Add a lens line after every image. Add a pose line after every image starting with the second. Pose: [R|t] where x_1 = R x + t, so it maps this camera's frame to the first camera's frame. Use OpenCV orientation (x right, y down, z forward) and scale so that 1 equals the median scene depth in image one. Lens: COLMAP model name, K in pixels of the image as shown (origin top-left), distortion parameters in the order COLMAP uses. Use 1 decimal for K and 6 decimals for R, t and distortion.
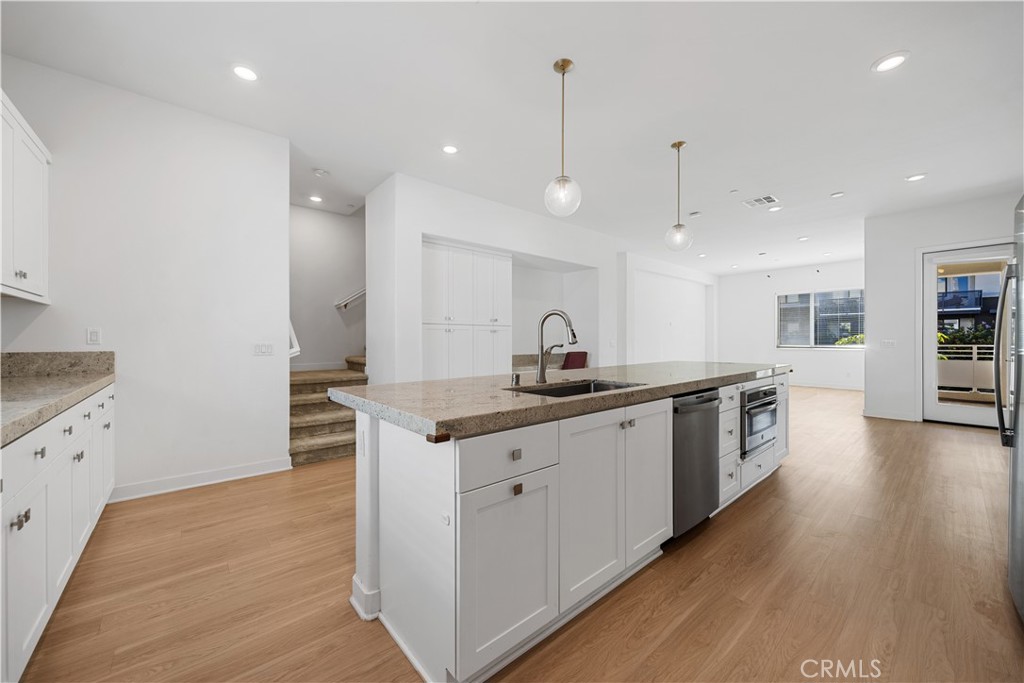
lens RADIAL K [[382.7, 0, 512.0], [0, 382.7, 341.5], [0, 0, 1]] dist [-0.001834, -0.000264]
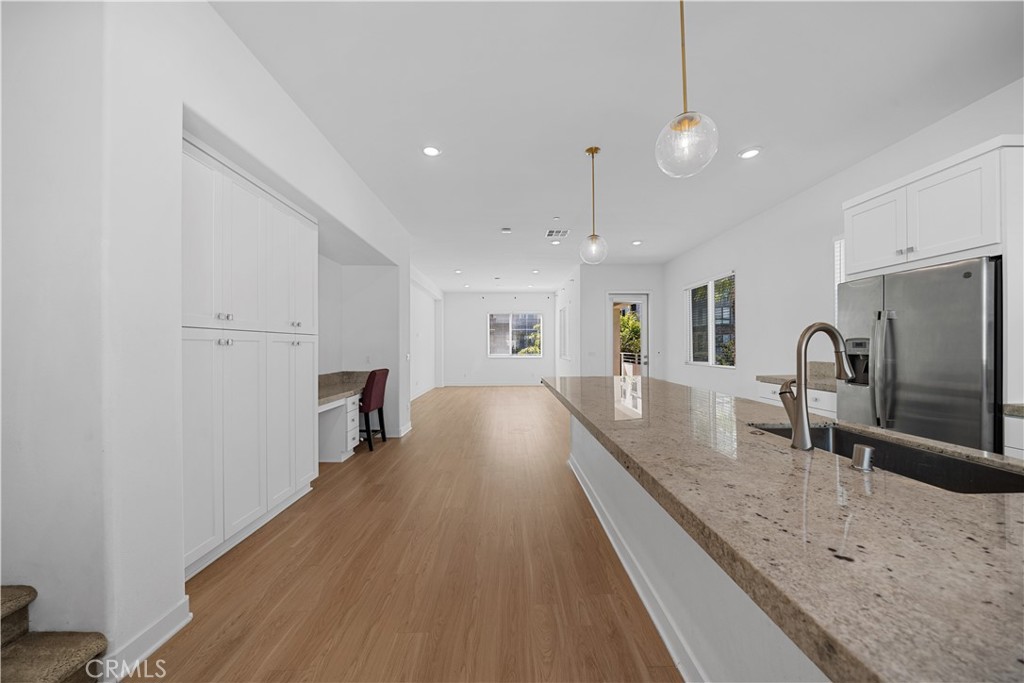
lens RADIAL K [[351.3, 0, 512.6], [0, 351.3, 345.3], [0, 0, 1]] dist [-0.006735, -0.000015]
pose [[0.640490, 0.002799, 0.767962, -0.470295], [0.004839, 0.999959, -0.007680, -0.035095], [-0.767951, 0.008635, 0.640450, 0.788141]]
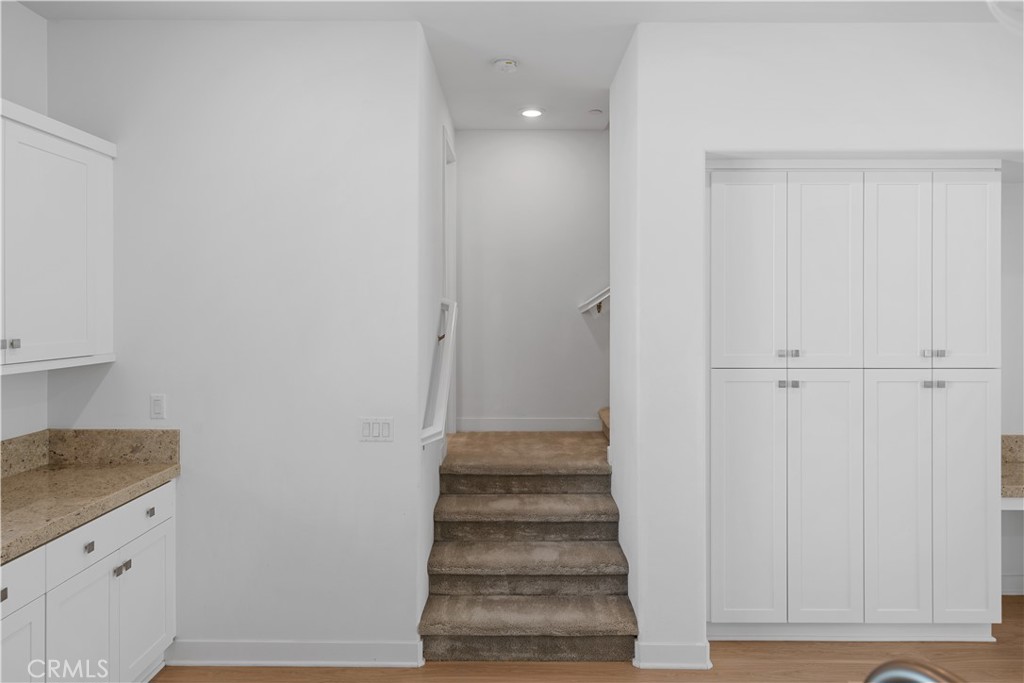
lens RADIAL K [[663.7, 0, 511.5], [0, 663.7, 312.4], [0, 0, 1]] dist [-0.001690, -0.001314]
pose [[0.755254, 0.003970, -0.655420, 0.116492], [-0.005328, 0.999986, -0.000083, -0.176352], [0.655410, 0.003555, 0.755265, 0.523633]]
